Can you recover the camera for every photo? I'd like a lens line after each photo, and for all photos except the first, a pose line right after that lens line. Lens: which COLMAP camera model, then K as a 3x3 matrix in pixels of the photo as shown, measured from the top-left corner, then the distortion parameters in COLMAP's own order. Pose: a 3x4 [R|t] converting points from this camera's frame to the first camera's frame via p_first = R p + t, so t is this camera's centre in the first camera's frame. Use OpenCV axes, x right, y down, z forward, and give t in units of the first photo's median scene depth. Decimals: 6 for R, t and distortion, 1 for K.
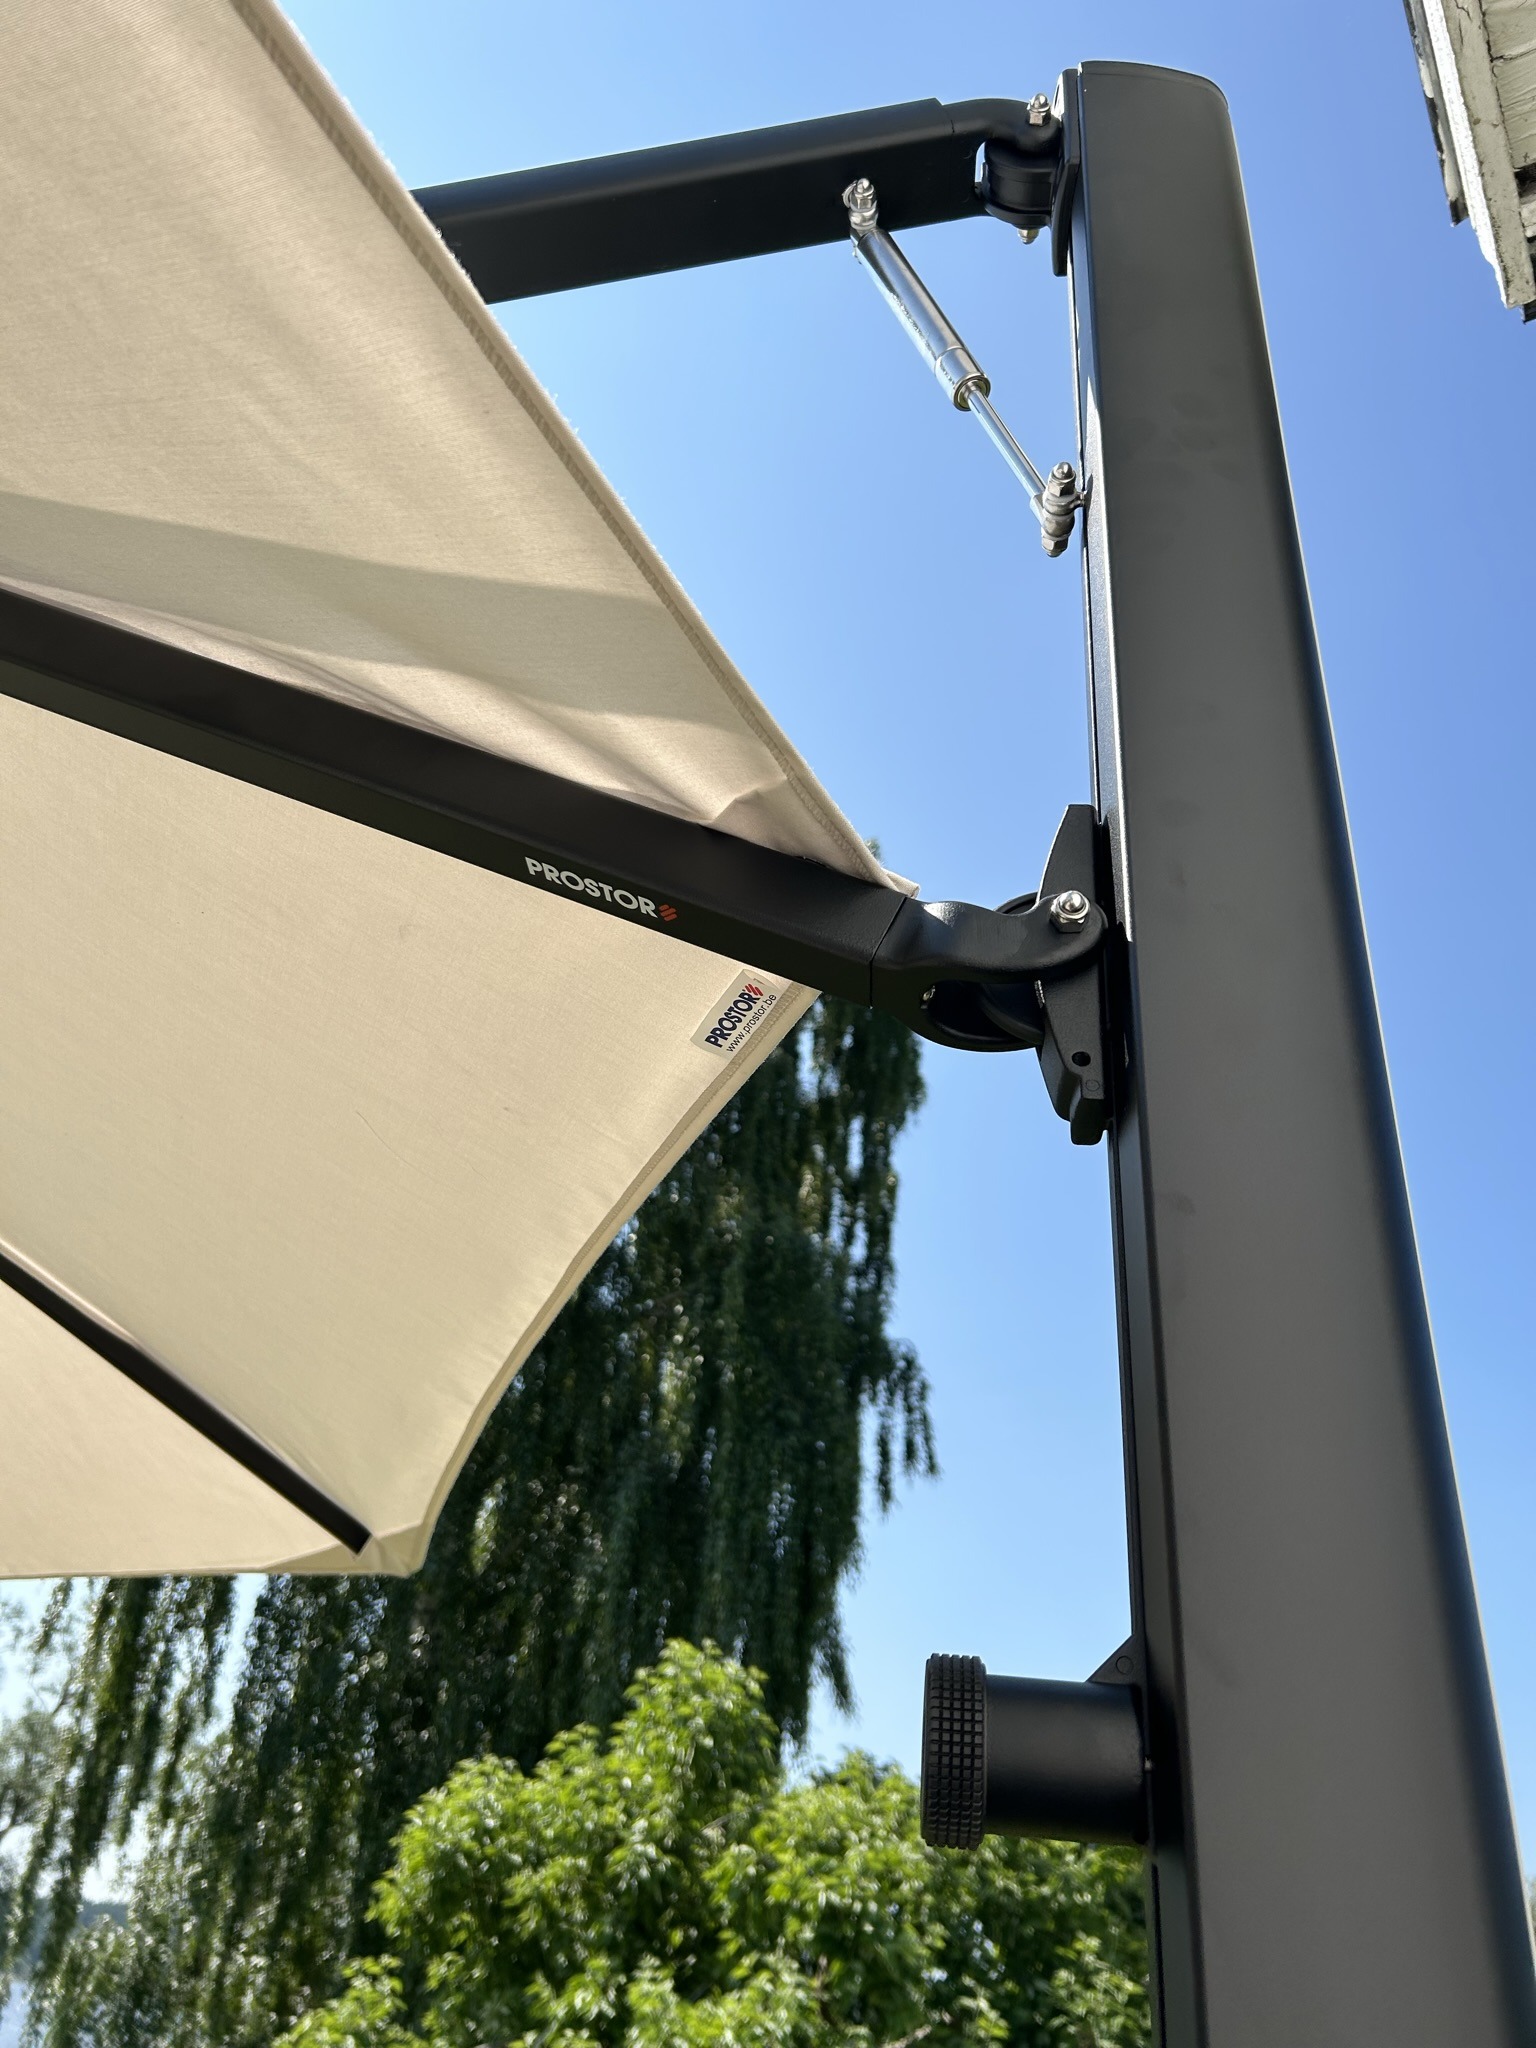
lens RADIAL K [[1534.7, 0, 772.3], [0, 1534.7, 1023.4], [0, 0, 1]] dist [0.021854, -0.017565]
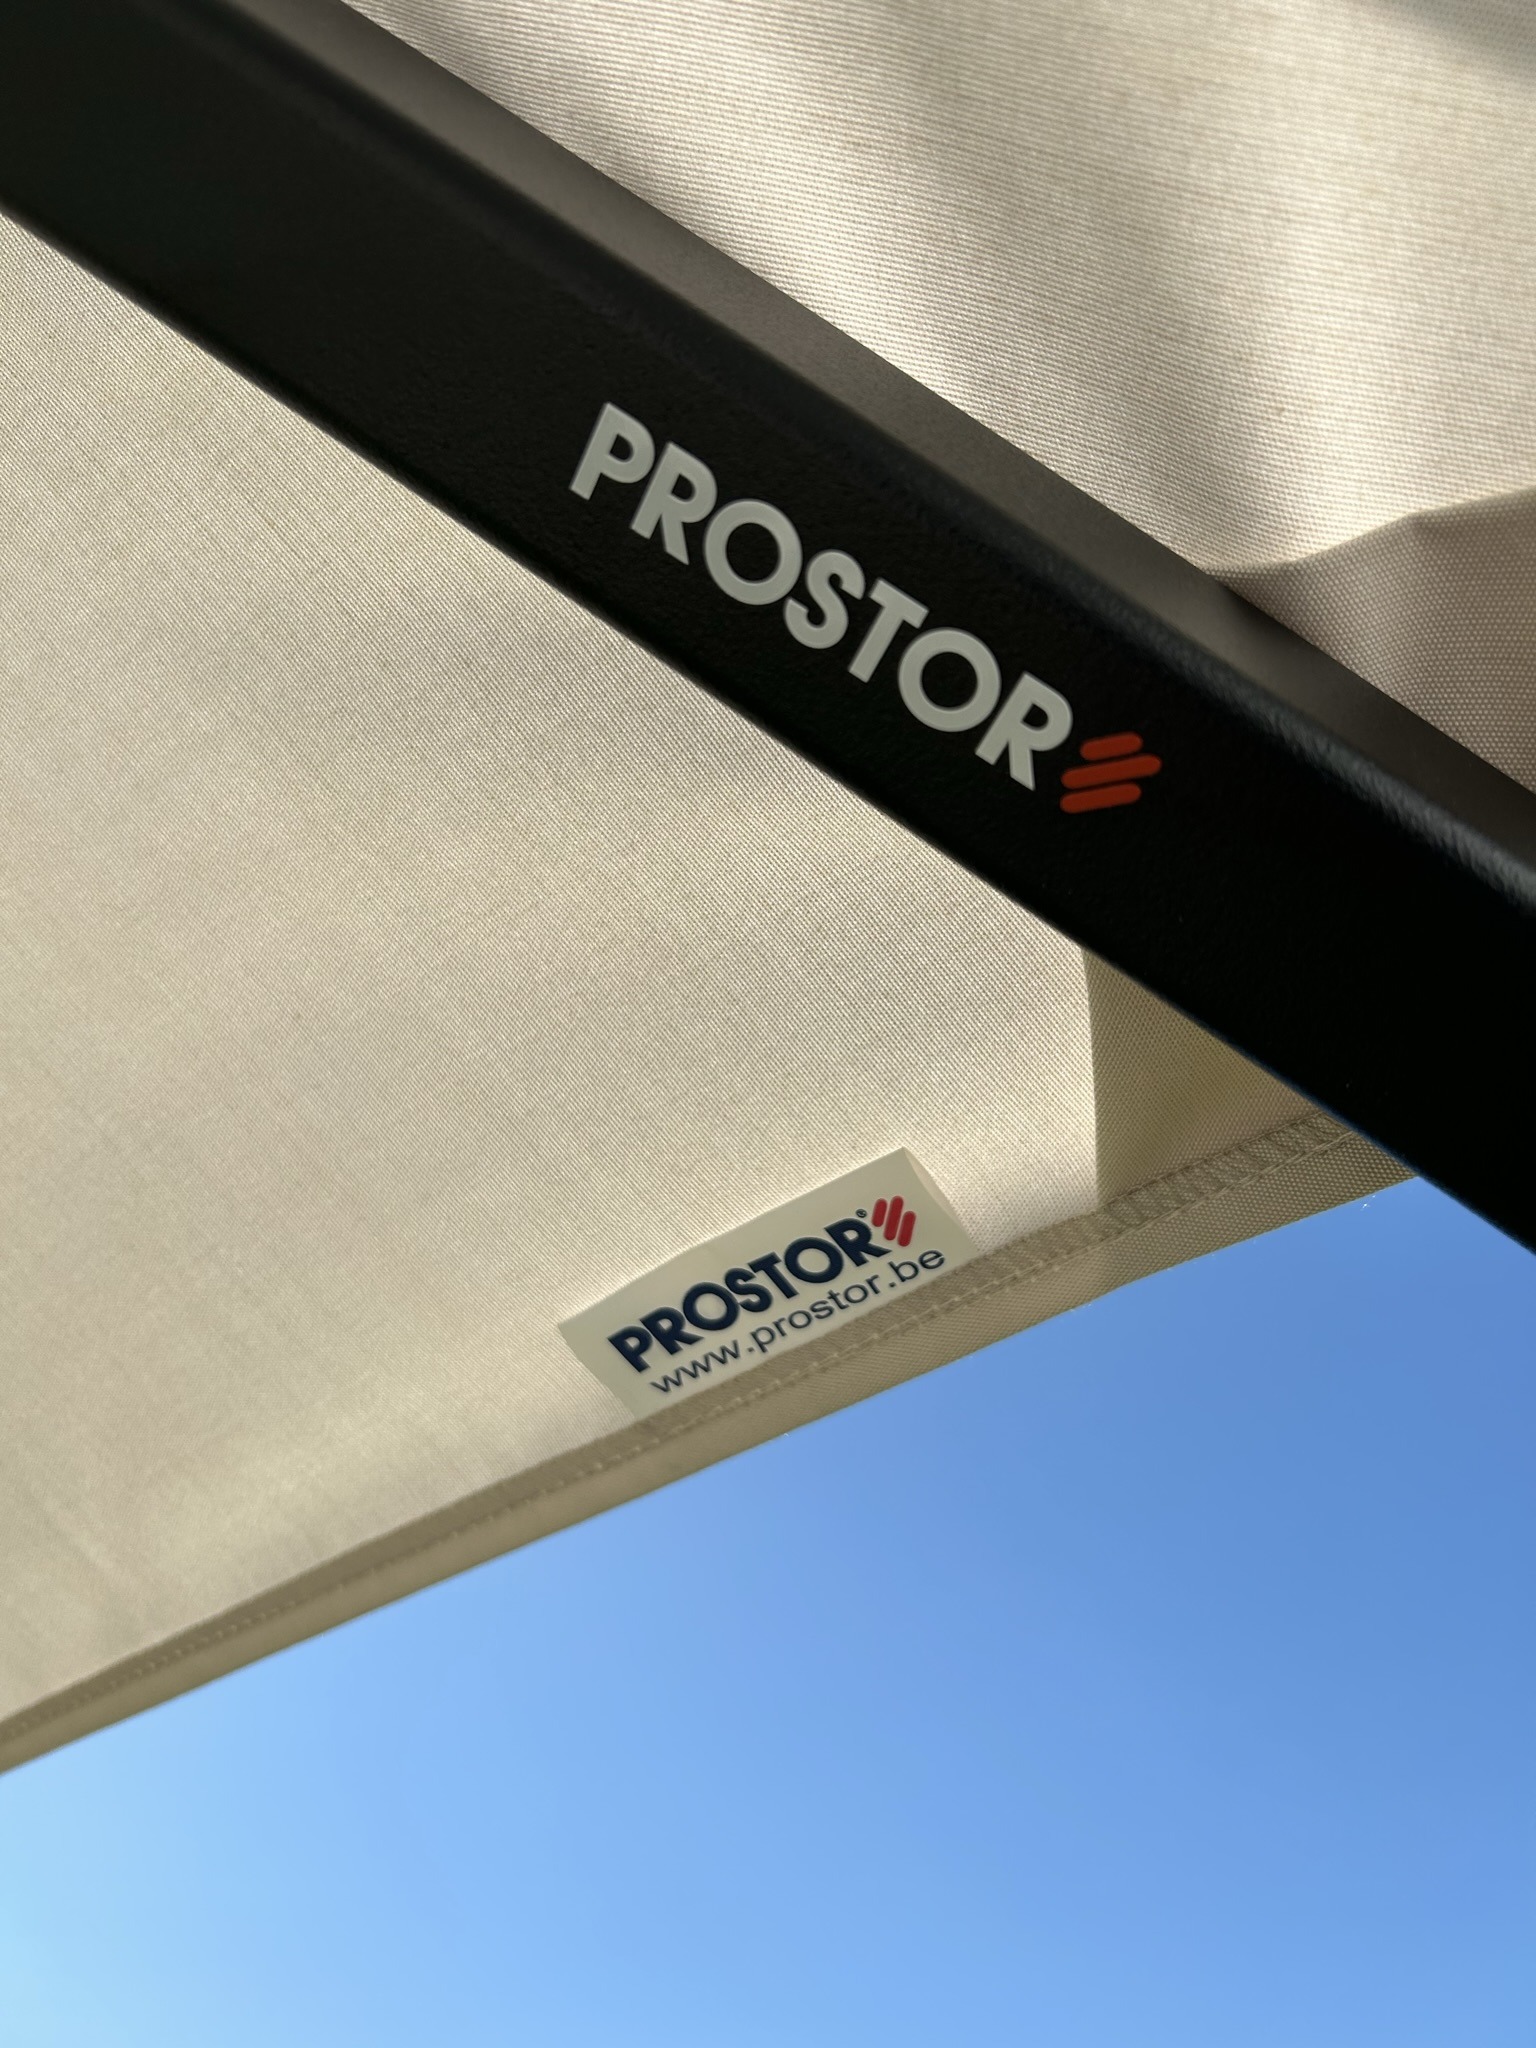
lens RADIAL K [[1534.7, 0, 759.8], [0, 1534.7, 1017.2], [0, 0, 1]] dist [0.021854, -0.017565]
pose [[0.852505, 0.367217, 0.372004, -0.172805], [-0.227857, 0.901561, -0.367788, 0.066158], [-0.470443, 0.228777, 0.852259, 0.691624]]
